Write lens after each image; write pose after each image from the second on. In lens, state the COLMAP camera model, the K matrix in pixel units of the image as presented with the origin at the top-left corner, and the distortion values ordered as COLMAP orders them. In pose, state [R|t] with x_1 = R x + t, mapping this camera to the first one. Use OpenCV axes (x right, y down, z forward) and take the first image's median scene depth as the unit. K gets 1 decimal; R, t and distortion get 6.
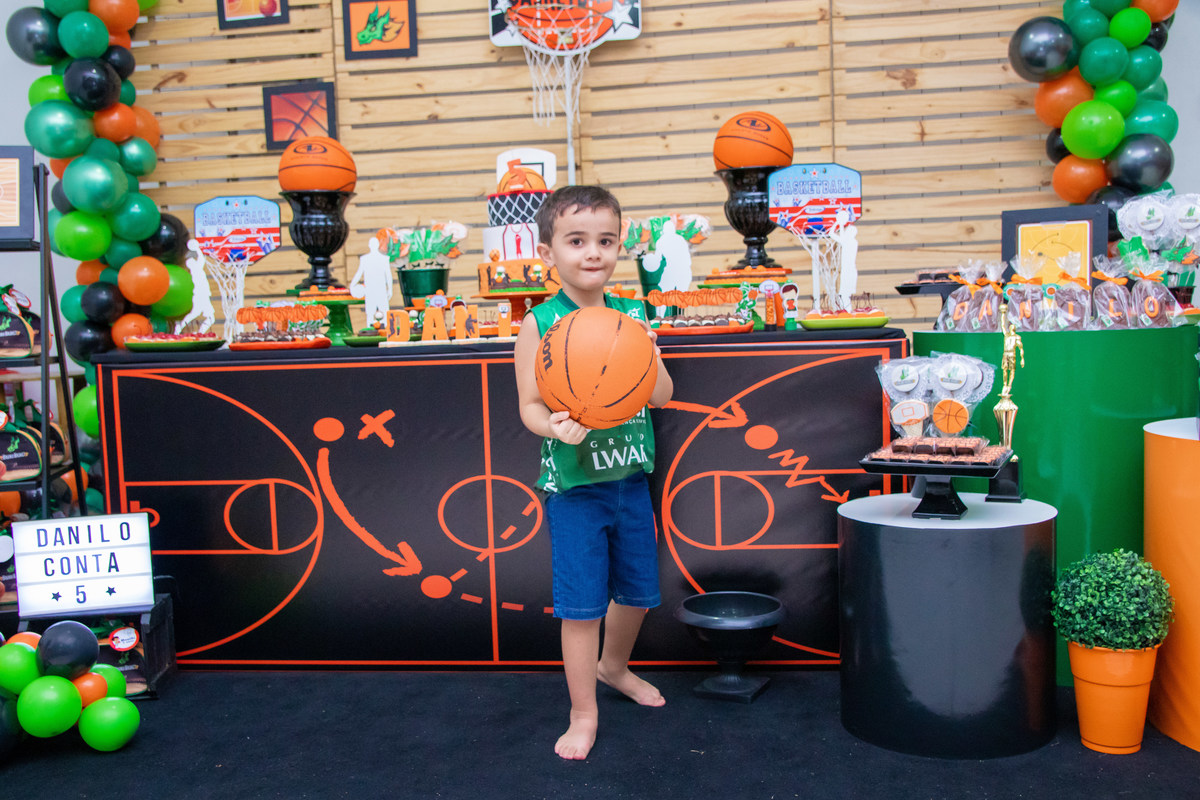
lens RADIAL K [[1185.1, 0, 600.9], [0, 1185.1, 411.5], [0, 0, 1]] dist [-0.066951, 0.117951]
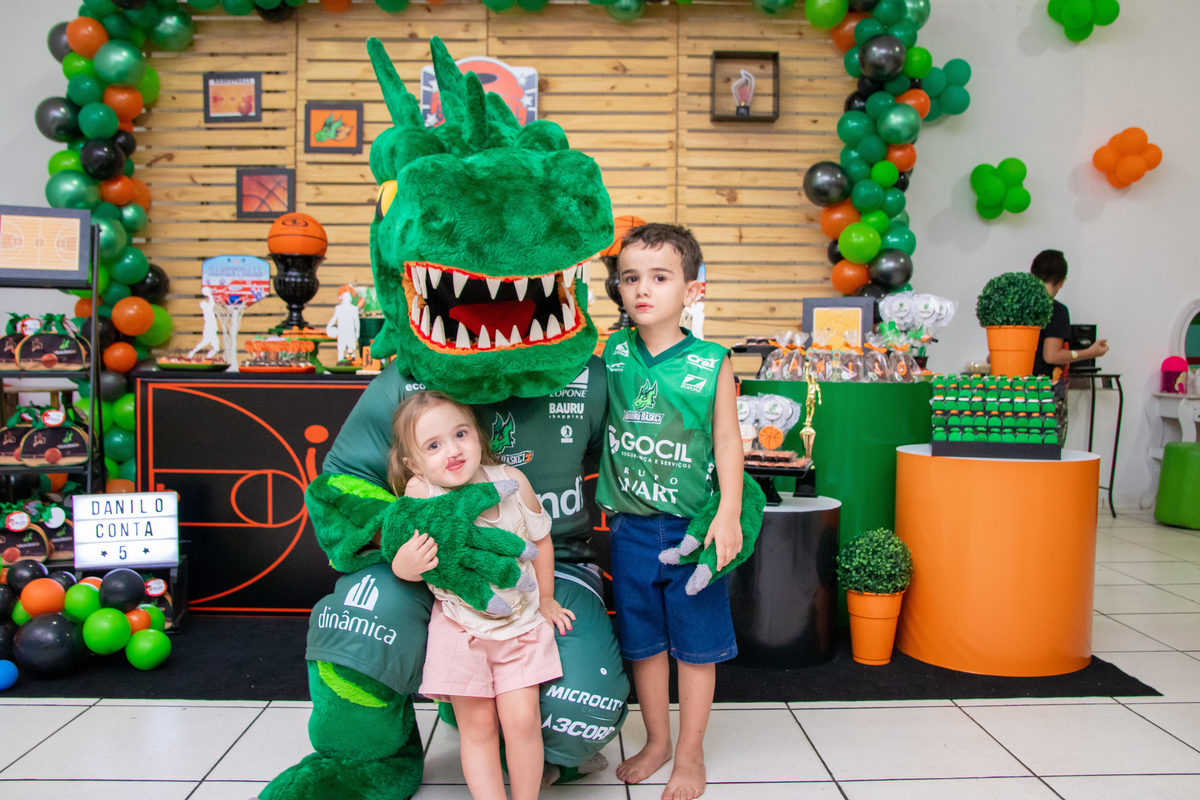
lens RADIAL K [[989.4, 0, 600.0], [0, 989.4, 400.0], [0, 0, 1]] dist [-0.135186, 0.123850]
pose [[0.987709, 0.038822, 0.151409, -0.056682], [-0.031687, 0.998284, -0.049253, 0.014452], [-0.153061, 0.043850, 0.987243, -0.096635]]
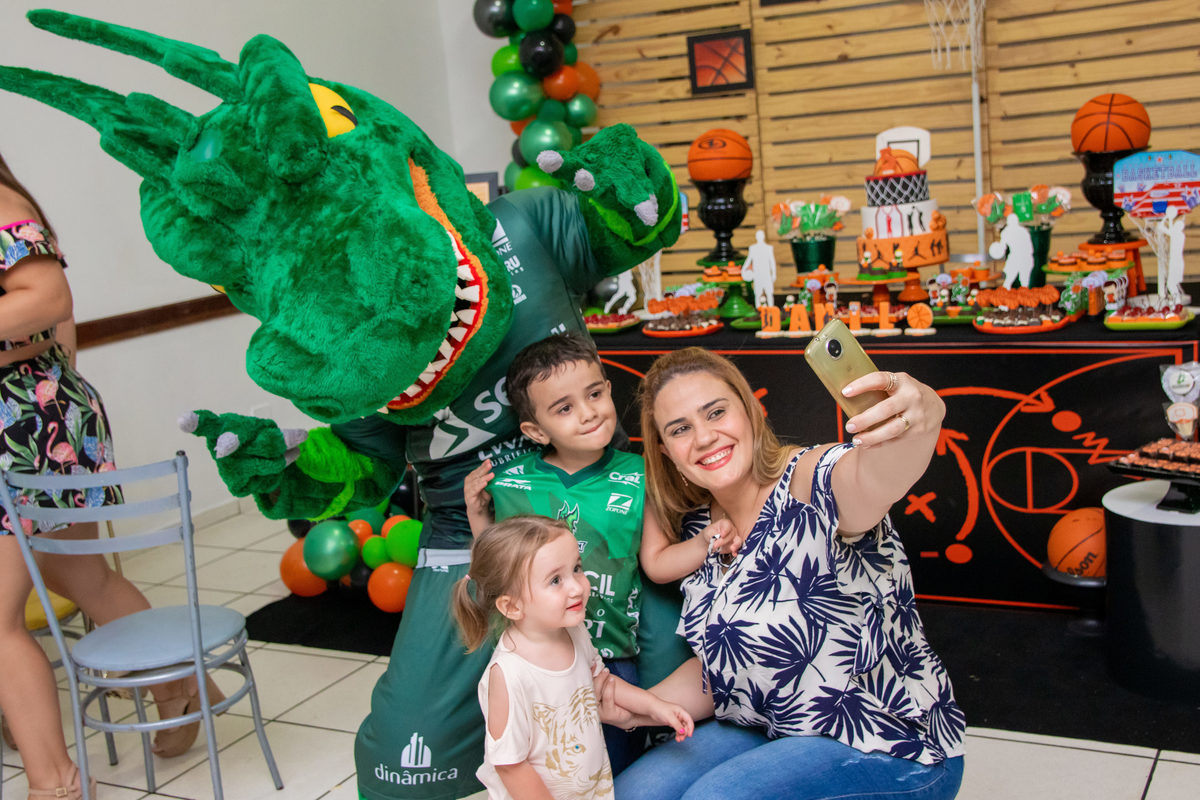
lens RADIAL K [[1401.5, 0, 600.0], [0, 1401.5, 400.0], [0, 0, 1]] dist [0.000349, 0.035060]
pose [[0.928547, 0.021294, -0.370603, 0.144032], [0.023034, 0.993124, 0.114776, -0.110896], [0.370499, -0.115112, 0.921672, -0.298107]]
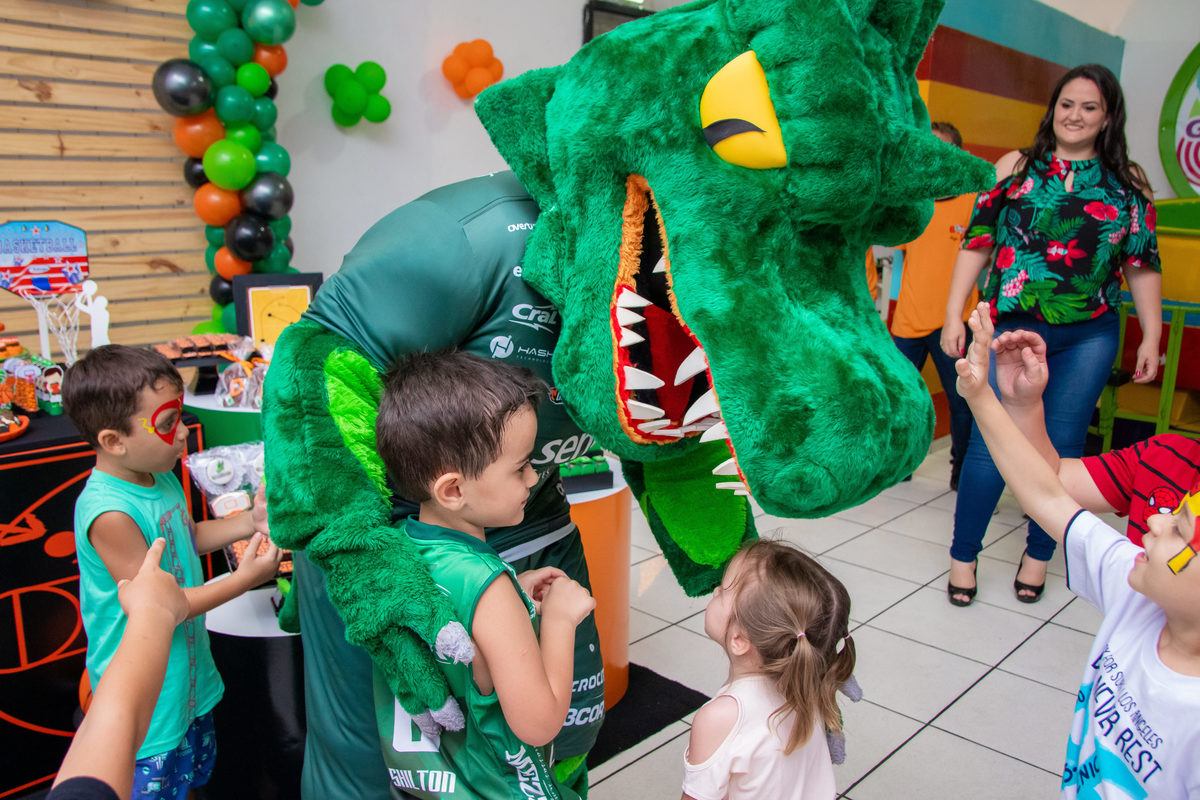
lens RADIAL K [[961.7, 0, 600.0], [0, 961.7, 400.0], [0, 0, 1]] dist [-0.139561, 0.128894]
pose [[0.607874, -0.118655, 0.785118, -0.113390], [0.036086, 0.991878, 0.121963, -0.109494], [-0.793213, -0.045807, 0.607219, 0.137627]]
